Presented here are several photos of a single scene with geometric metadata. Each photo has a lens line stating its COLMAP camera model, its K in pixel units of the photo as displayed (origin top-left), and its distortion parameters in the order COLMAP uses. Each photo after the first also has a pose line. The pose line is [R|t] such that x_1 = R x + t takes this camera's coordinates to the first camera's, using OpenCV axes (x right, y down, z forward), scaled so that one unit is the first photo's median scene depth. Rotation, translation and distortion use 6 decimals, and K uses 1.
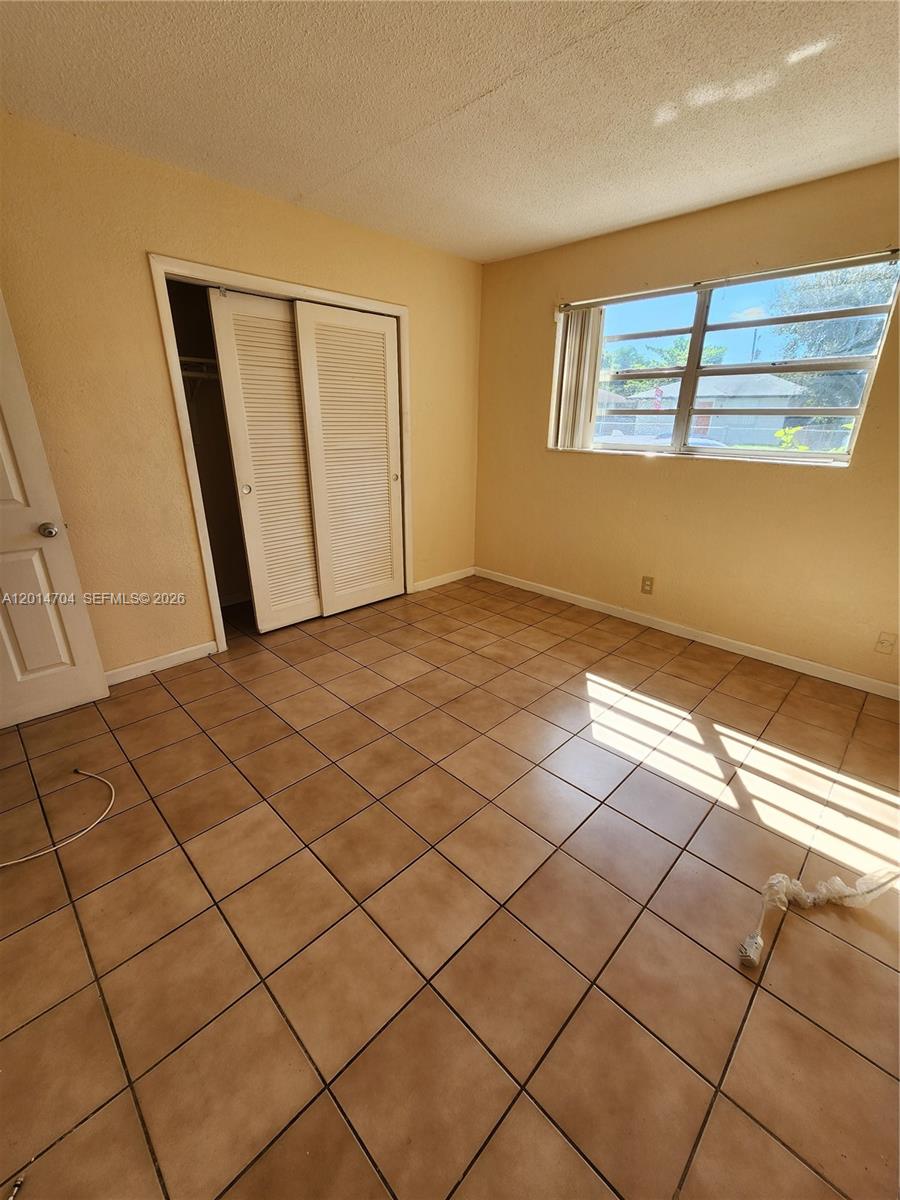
lens RADIAL K [[490.7, 0, 446.1], [0, 490.7, 603.9], [0, 0, 1]] dist [0.000003, 0.000272]
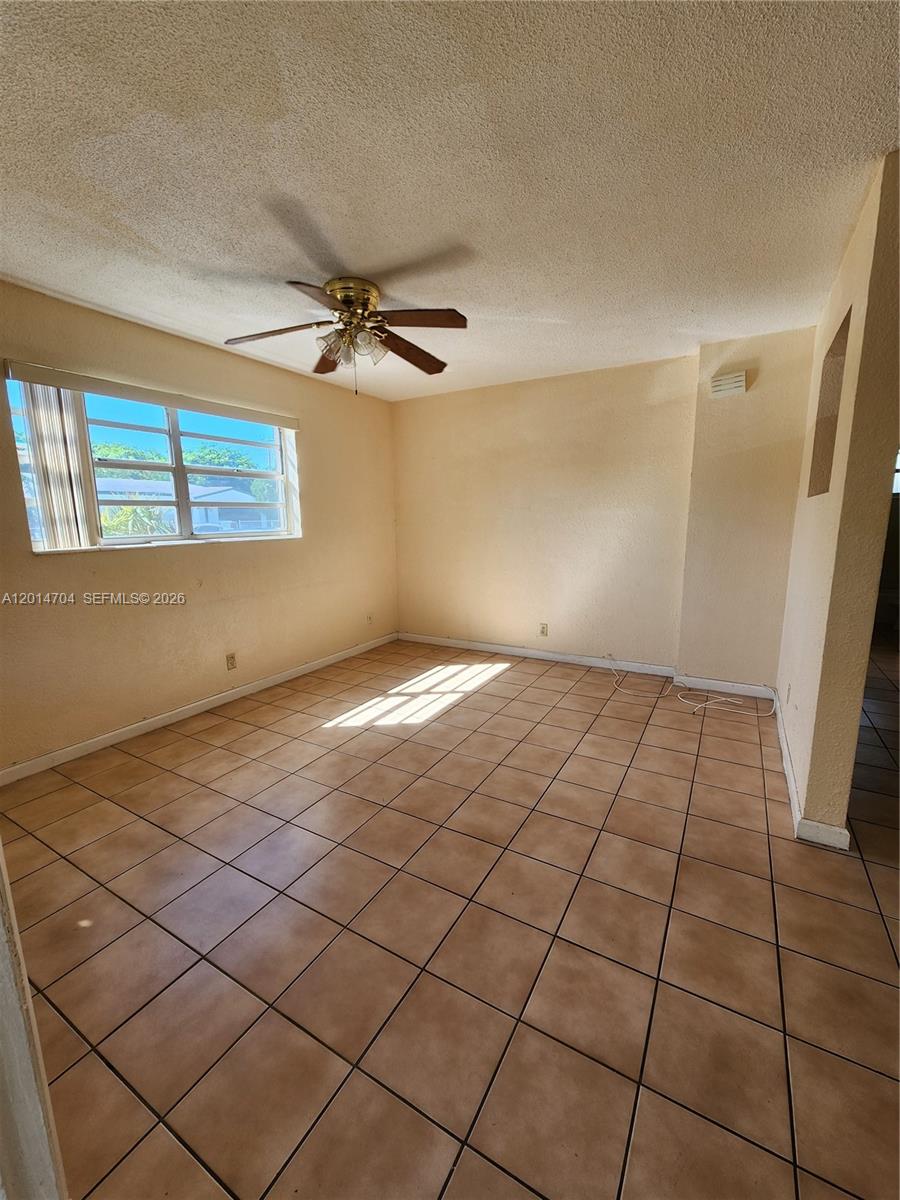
lens RADIAL K [[490.7, 0, 446.1], [0, 490.7, 603.9], [0, 0, 1]] dist [0.000003, 0.000272]
pose [[-0.261963, -0.178447, 0.948437, -0.829732], [0.355592, 0.895766, 0.266754, -0.319336], [-0.897179, 0.407137, -0.171203, 0.869517]]
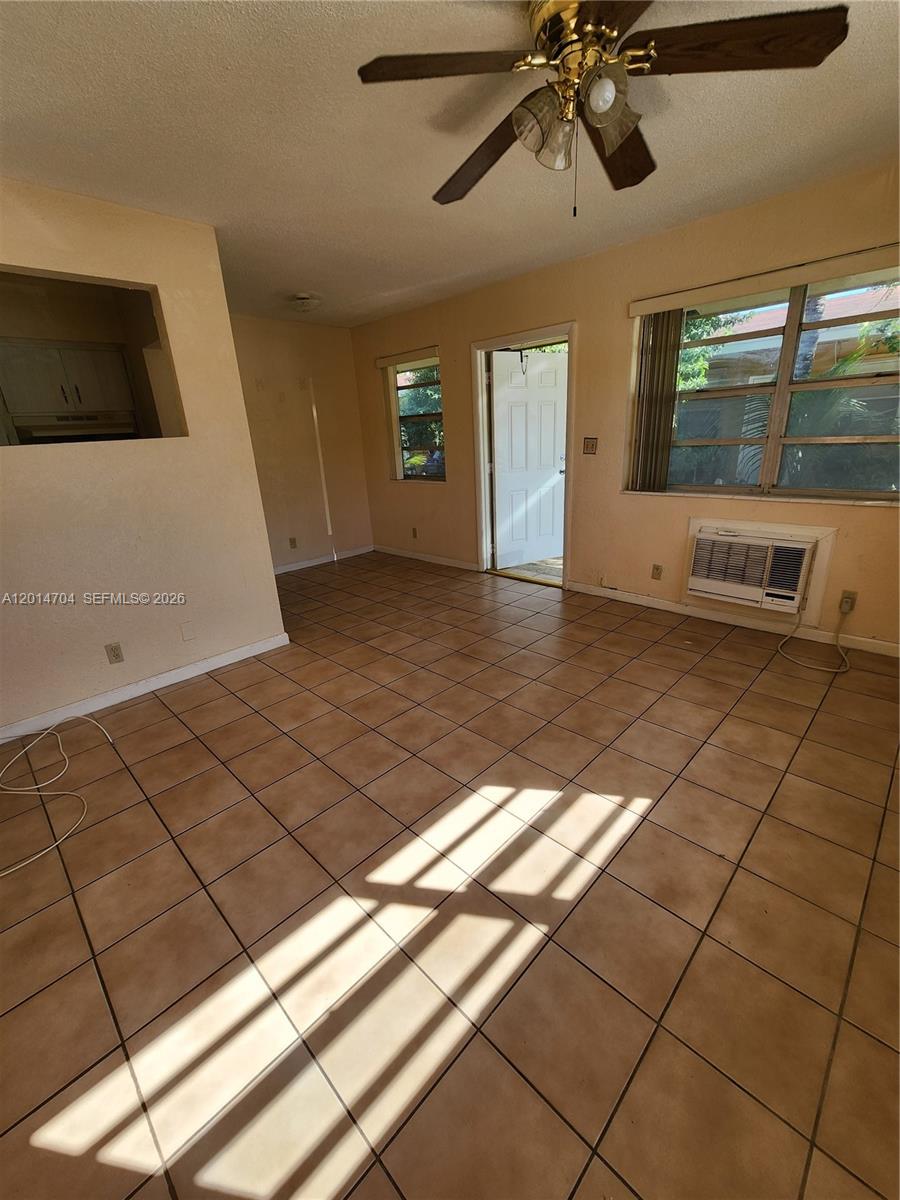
lens RADIAL K [[490.7, 0, 446.1], [0, 490.7, 603.9], [0, 0, 1]] dist [0.000003, 0.000272]
pose [[0.009948, 0.326548, -0.945128, 0.862305], [-0.310472, 0.899471, 0.307506, -0.222977], [0.950531, 0.290376, 0.110332, 0.623295]]
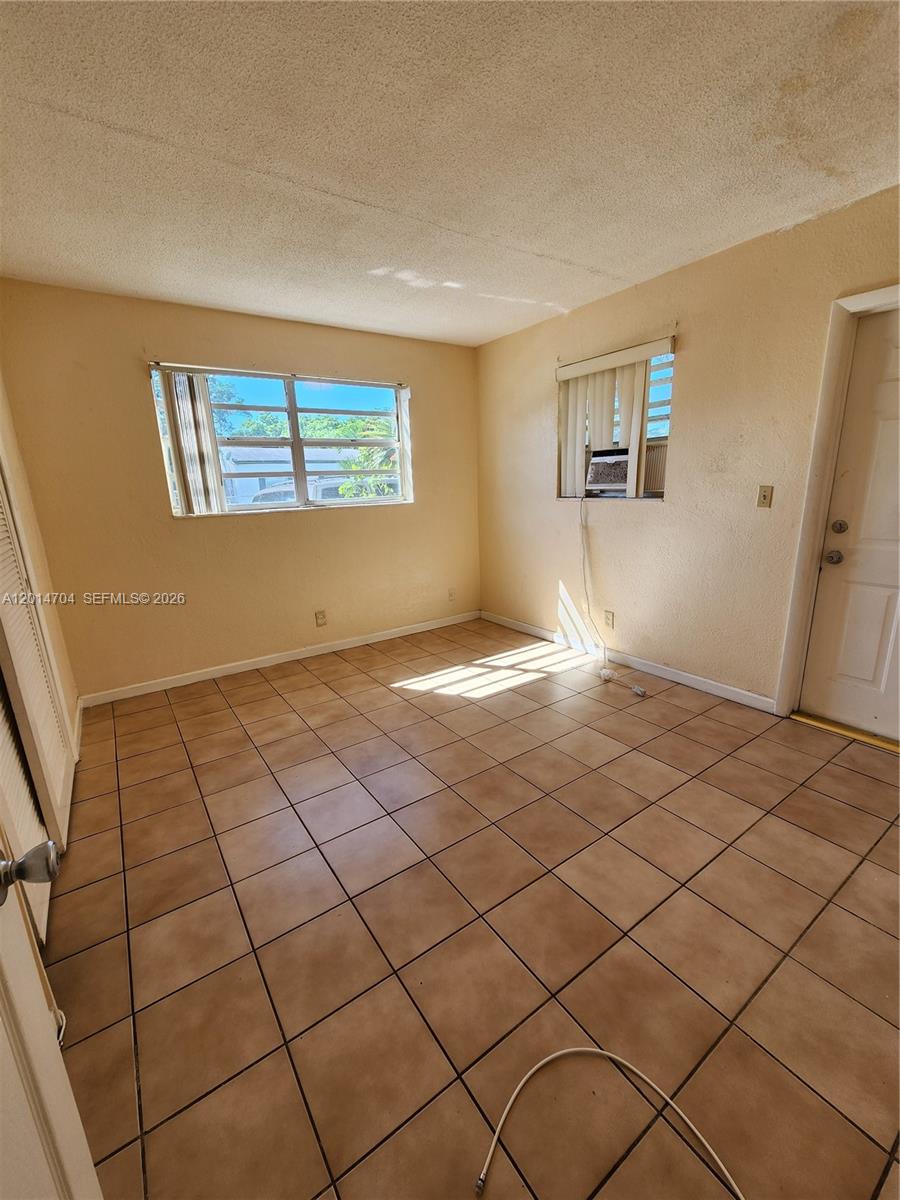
lens RADIAL K [[490.7, 0, 446.1], [0, 490.7, 603.9], [0, 0, 1]] dist [0.000003, 0.000272]
pose [[0.182890, -0.253045, 0.950010, -0.789531], [0.385325, 0.907446, 0.167528, -0.189351], [-0.904475, 0.335424, 0.263468, 0.534098]]
